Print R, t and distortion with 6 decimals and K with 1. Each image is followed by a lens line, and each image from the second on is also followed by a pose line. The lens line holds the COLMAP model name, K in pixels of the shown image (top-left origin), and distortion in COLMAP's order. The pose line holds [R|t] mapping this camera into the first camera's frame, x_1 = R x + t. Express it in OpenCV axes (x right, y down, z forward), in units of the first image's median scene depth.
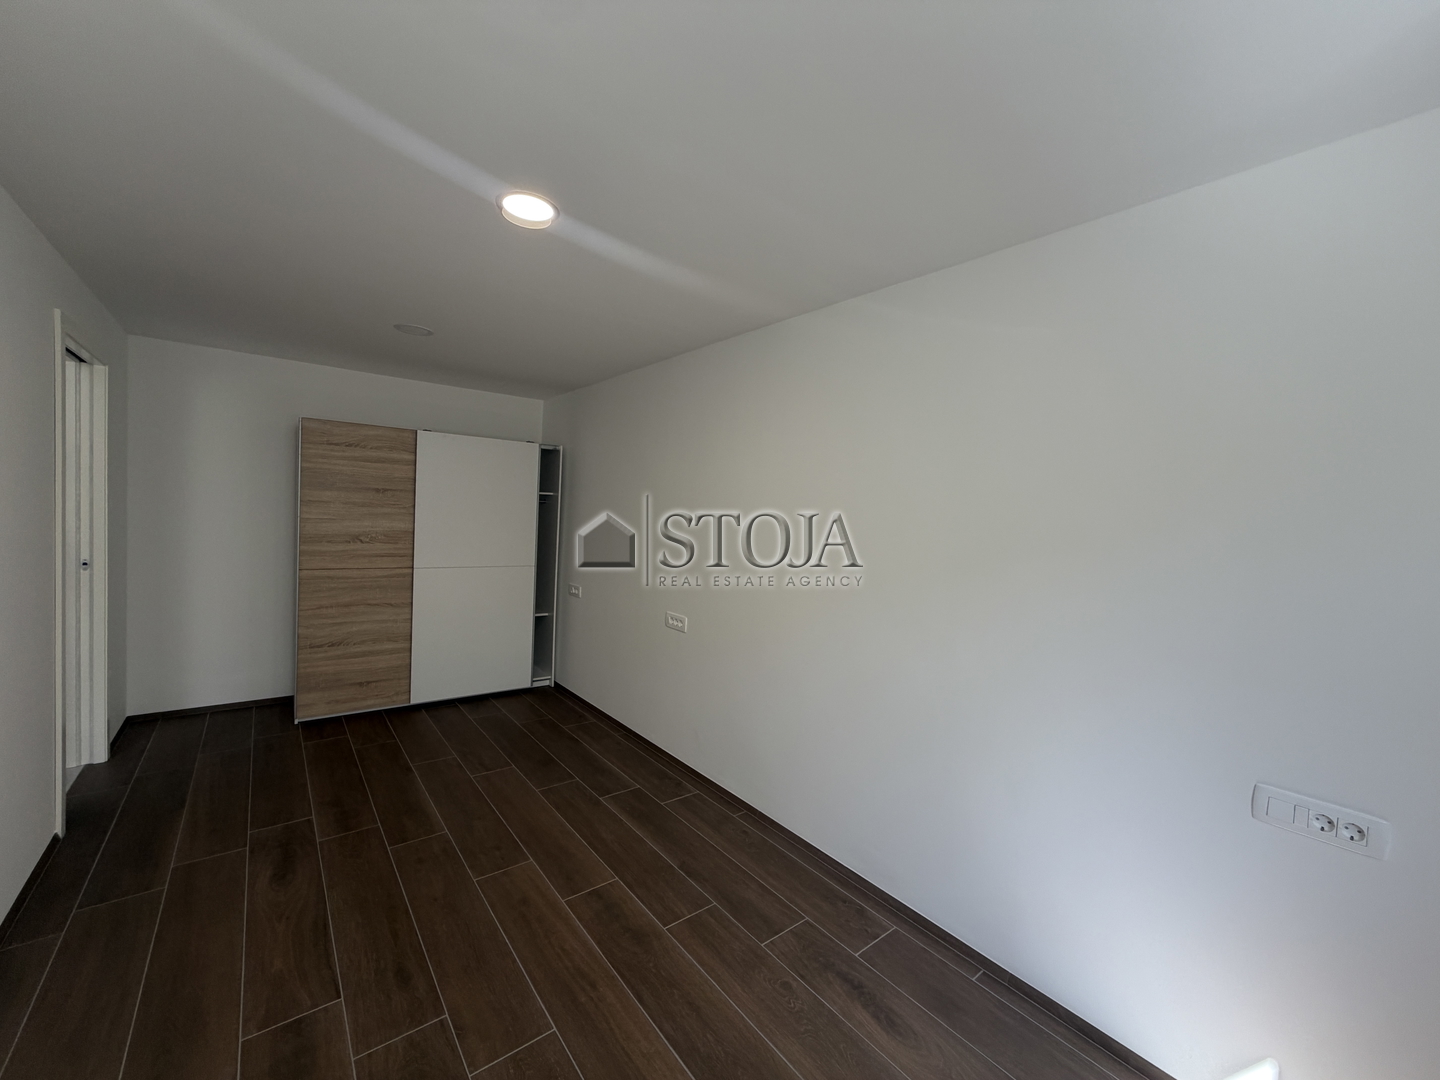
lens RADIAL K [[572.5, 0, 713.6], [0, 572.5, 536.0], [0, 0, 1]] dist [0.000313, -0.000274]
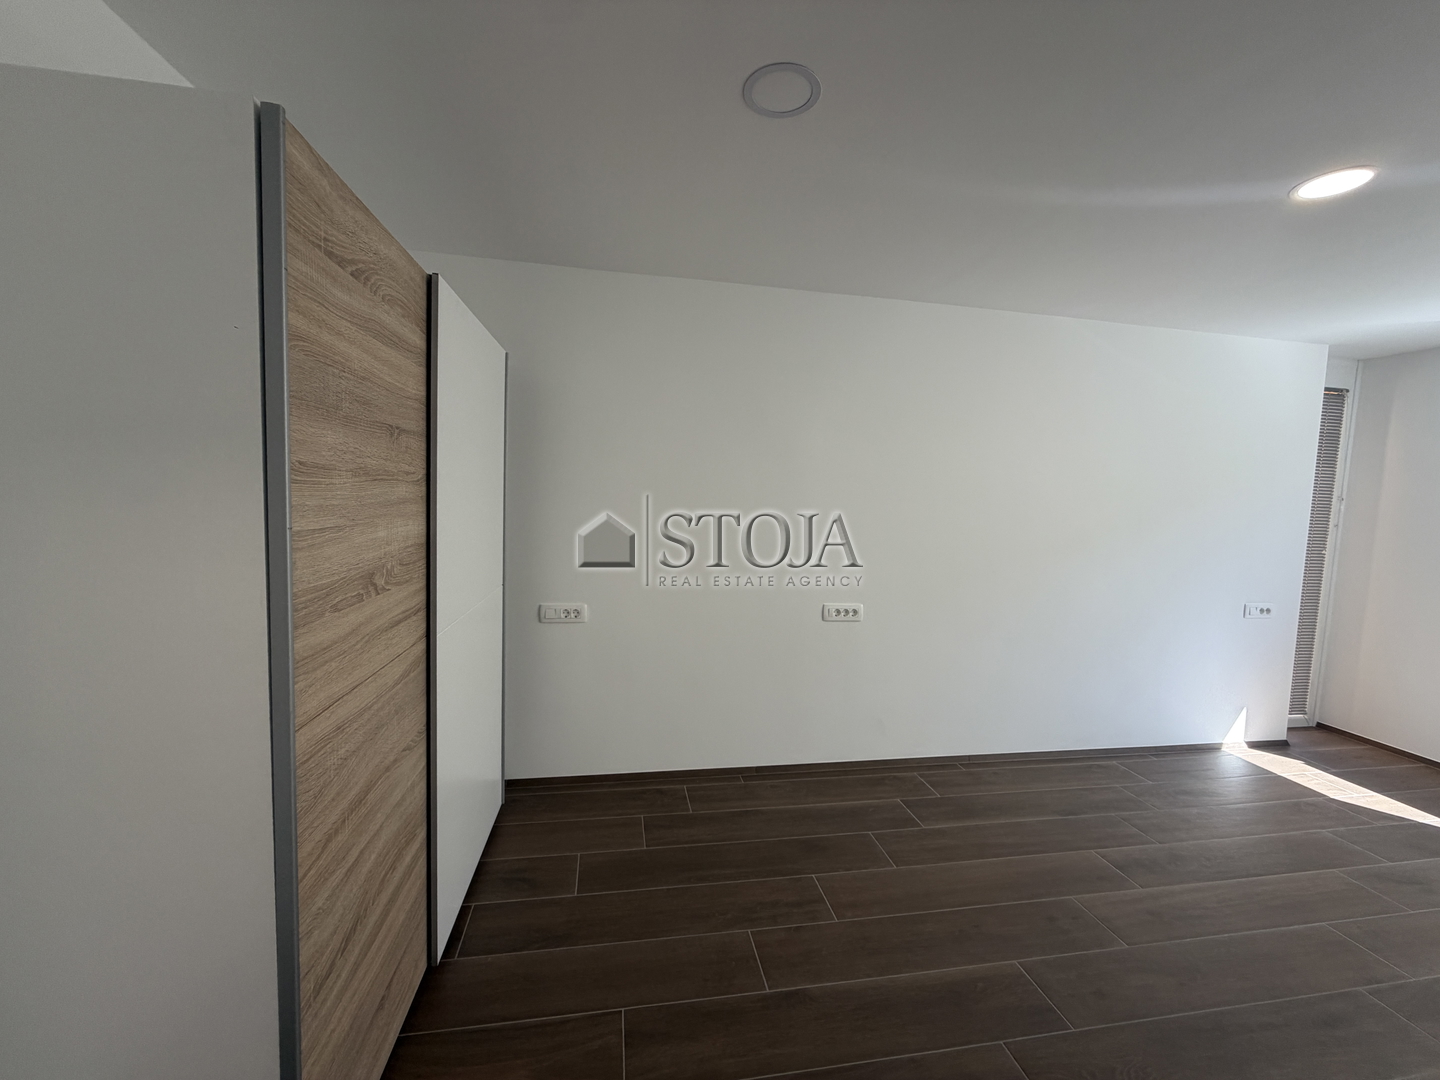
lens RADIAL K [[572.5, 0, 713.6], [0, 572.5, 536.0], [0, 0, 1]] dist [0.000313, -0.000274]
pose [[0.472106, -0.095374, 0.876368, -1.142509], [0.019580, 0.995019, 0.097739, -0.068211], [-0.881325, -0.028984, 0.471622, 0.964925]]
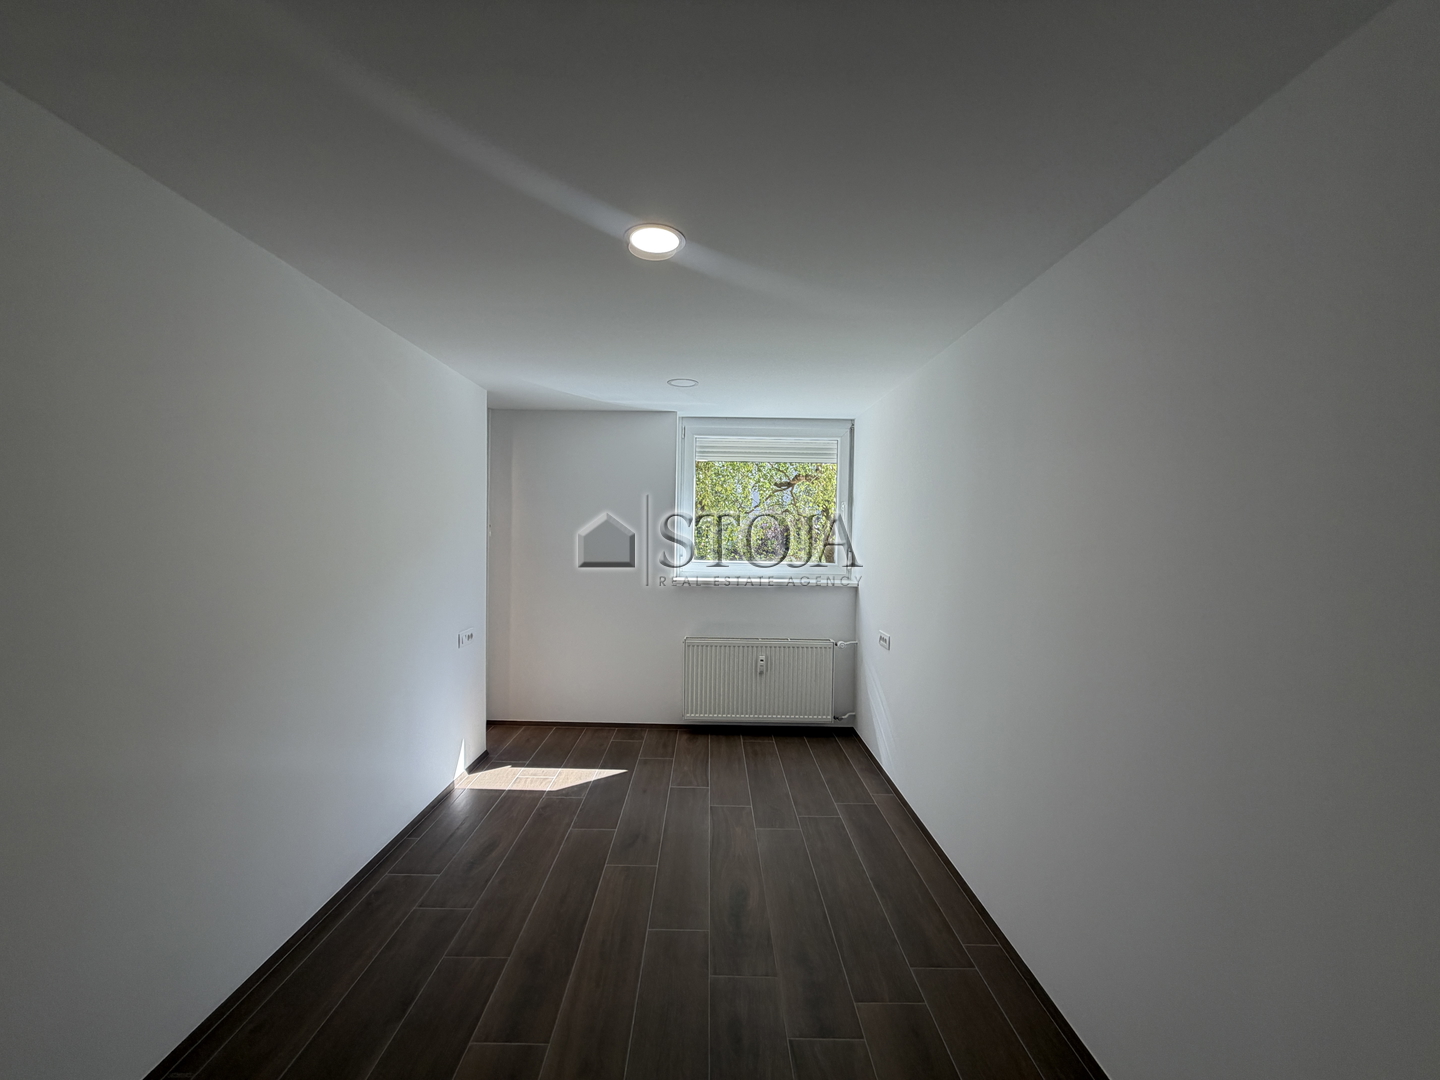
lens RADIAL K [[572.5, 0, 713.6], [0, 572.5, 536.0], [0, 0, 1]] dist [0.000313, -0.000274]
pose [[-0.788712, -0.065493, 0.611265, -0.695196], [-0.029749, 0.997210, 0.068460, -0.089219], [-0.614043, 0.035811, -0.788460, 1.161740]]
